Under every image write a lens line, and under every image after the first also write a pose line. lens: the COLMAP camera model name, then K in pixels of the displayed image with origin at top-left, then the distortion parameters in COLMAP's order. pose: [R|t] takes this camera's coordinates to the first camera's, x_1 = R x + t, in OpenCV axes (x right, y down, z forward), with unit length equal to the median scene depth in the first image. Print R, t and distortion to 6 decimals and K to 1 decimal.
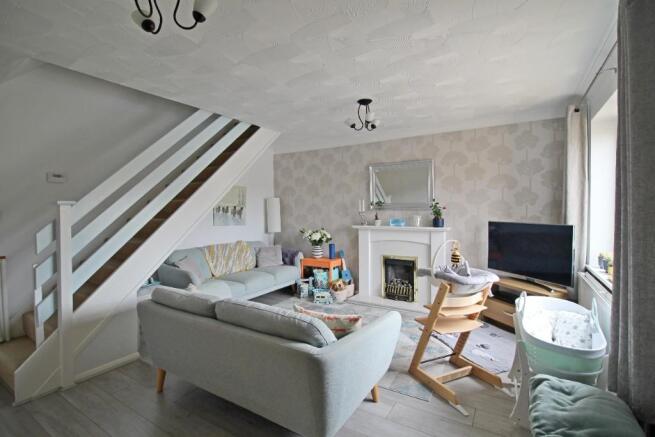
lens RADIAL K [[307.5, 0, 324.9], [0, 307.5, 214.0], [0, 0, 1]] dist [0.001796, 0.000050]
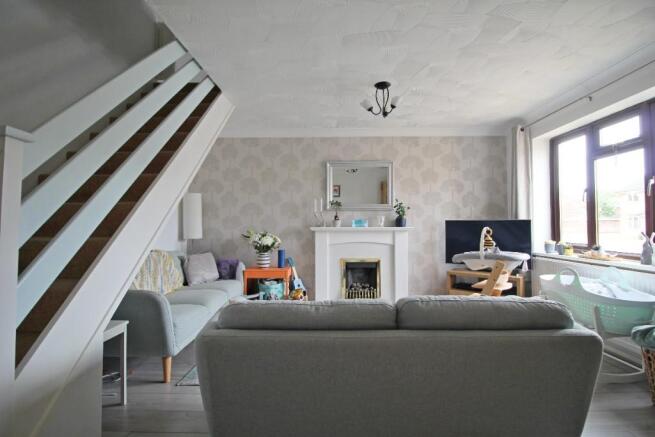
lens RADIAL K [[321.2, 0, 324.0], [0, 321.2, 216.3], [0, 0, 1]] dist [-0.001558, -0.000813]
pose [[0.860190, 0.022870, 0.509461, -0.355873], [0.002275, 0.998812, -0.048677, 0.052660], [-0.509969, 0.043030, 0.859116, 0.193614]]
